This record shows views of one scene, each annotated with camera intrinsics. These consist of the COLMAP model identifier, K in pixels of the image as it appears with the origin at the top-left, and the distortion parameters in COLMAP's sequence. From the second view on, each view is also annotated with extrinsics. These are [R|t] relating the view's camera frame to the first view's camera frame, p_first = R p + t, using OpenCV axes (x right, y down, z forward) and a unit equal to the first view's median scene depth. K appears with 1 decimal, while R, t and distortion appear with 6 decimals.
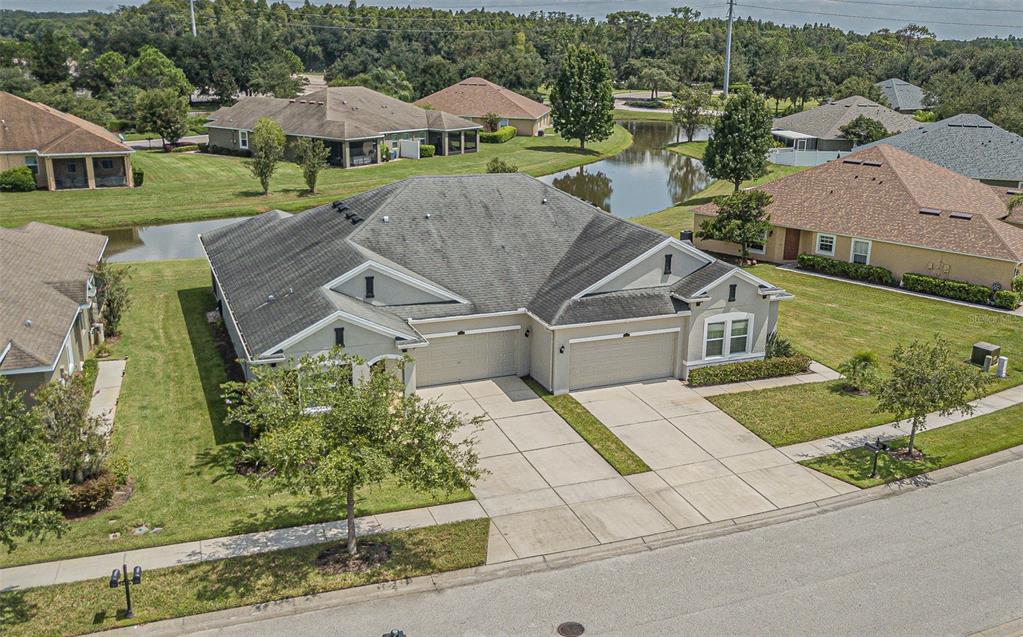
lens RADIAL K [[983.8, 0, 600.1], [0, 983.8, 346.4], [0, 0, 1]] dist [0.022979, 0.000000]
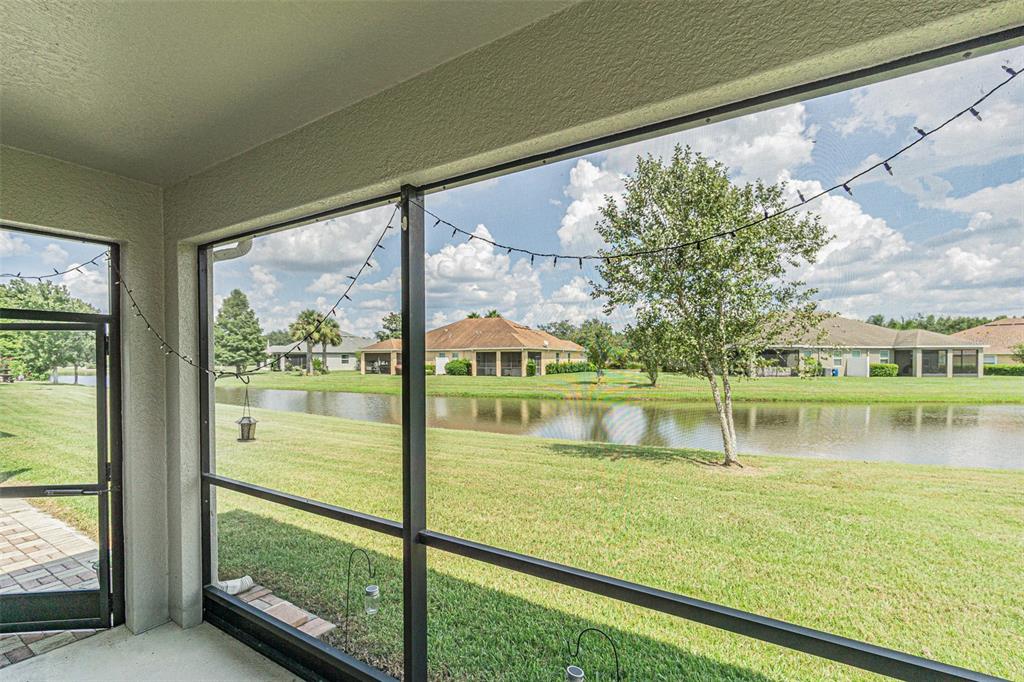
lens RADIAL K [[464.3, 0, 508.8], [0, 464.3, 377.7], [0, 0, 1]] dist [-0.002514, 0.000381]
pose [[0.531747, 0.002111, -0.846901, -0.025671], [-0.240503, 0.959204, -0.148615, -0.110823], [0.812037, 0.282708, 0.510561, 1.052648]]
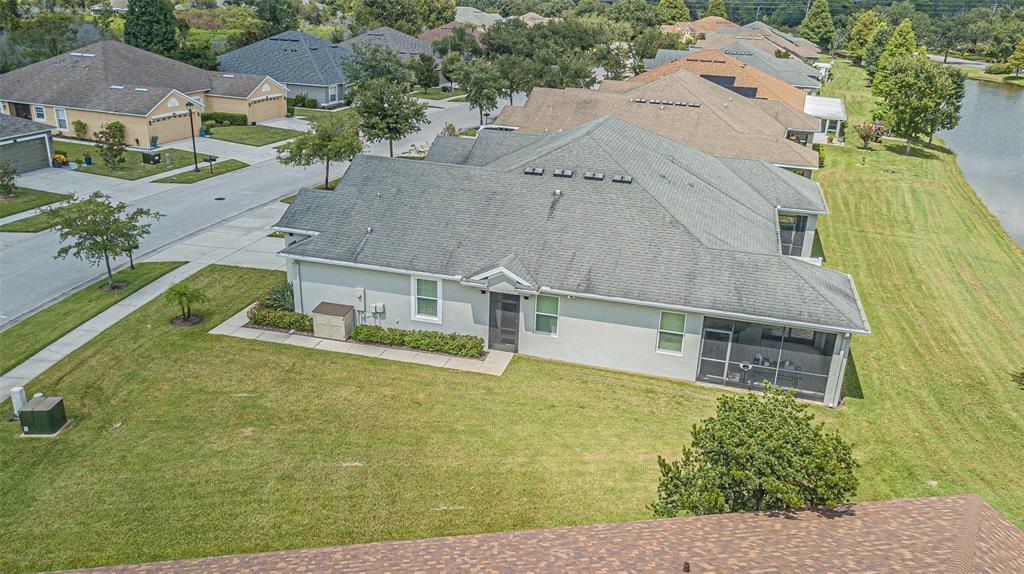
lens RADIAL K [[796.1, 0, 505.5], [0, 796.1, 269.6], [0, 0, 1]] dist [0.015565, 0.013811]
pose [[-0.665303, 0.204787, -0.717937, 0.440877], [-0.272571, 0.828633, 0.488950, -0.342168], [0.695037, 0.520989, -0.495473, 1.148650]]
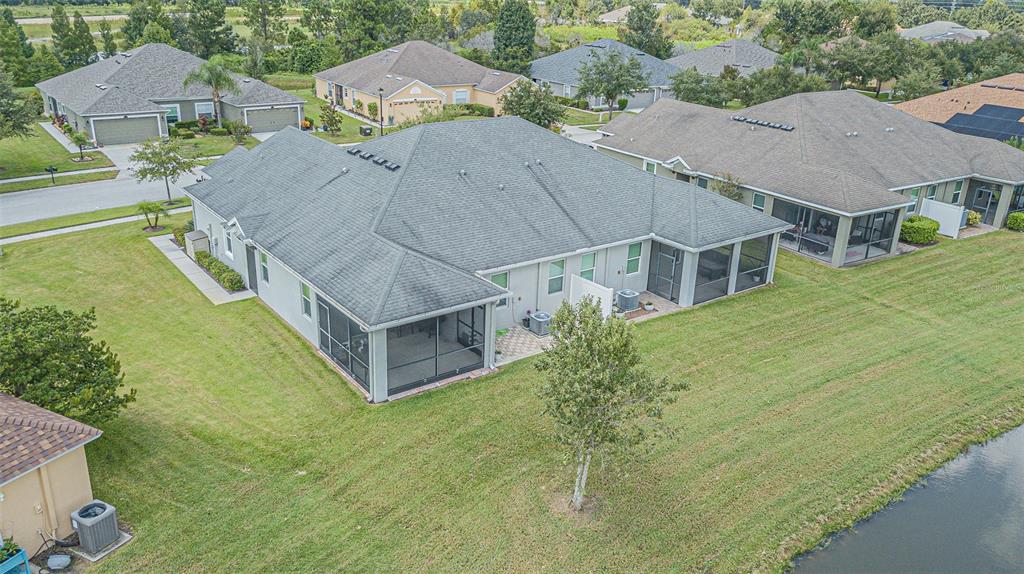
lens RADIAL K [[796.1, 0, 507.3], [0, 796.1, 277.2], [0, 0, 1]] dist [0.015565, 0.013811]
pose [[-0.981324, 0.013880, -0.191861, -0.006540], [-0.106838, 0.790089, 0.603610, -0.451116], [0.159965, 0.612835, -0.773850, 1.429853]]
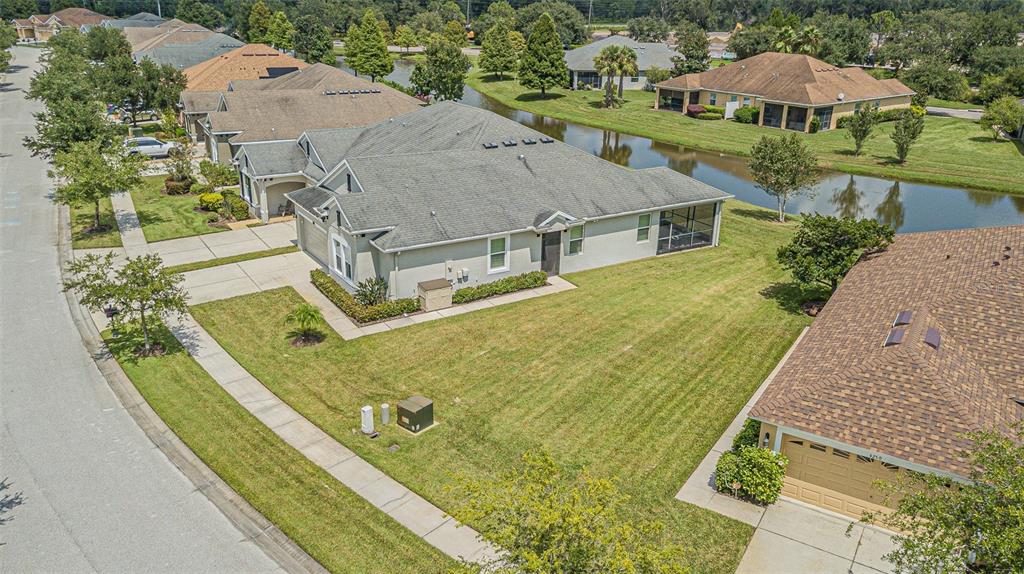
lens RADIAL K [[796.1, 0, 503.5], [0, 796.1, 285.7], [0, 0, 1]] dist [0.015565, 0.013811]
pose [[0.108496, 0.321268, -0.940753, 0.741548], [-0.317047, 0.908102, 0.273553, -0.210516], [0.942184, 0.268583, 0.200382, 0.730943]]
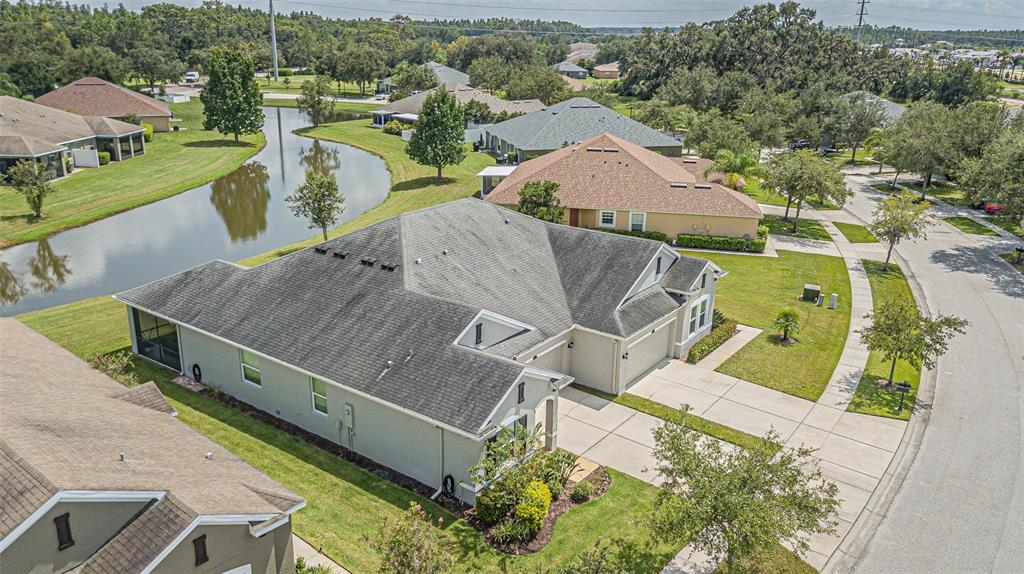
lens RADIAL K [[796.1, 0, 503.6], [0, 796.1, 286.4], [0, 0, 1]] dist [0.015565, 0.013811]
pose [[0.881862, -0.158211, 0.444171, -0.382611], [0.148884, 0.987264, 0.056062, -0.101407], [-0.447384, 0.016691, 0.894186, 0.158710]]
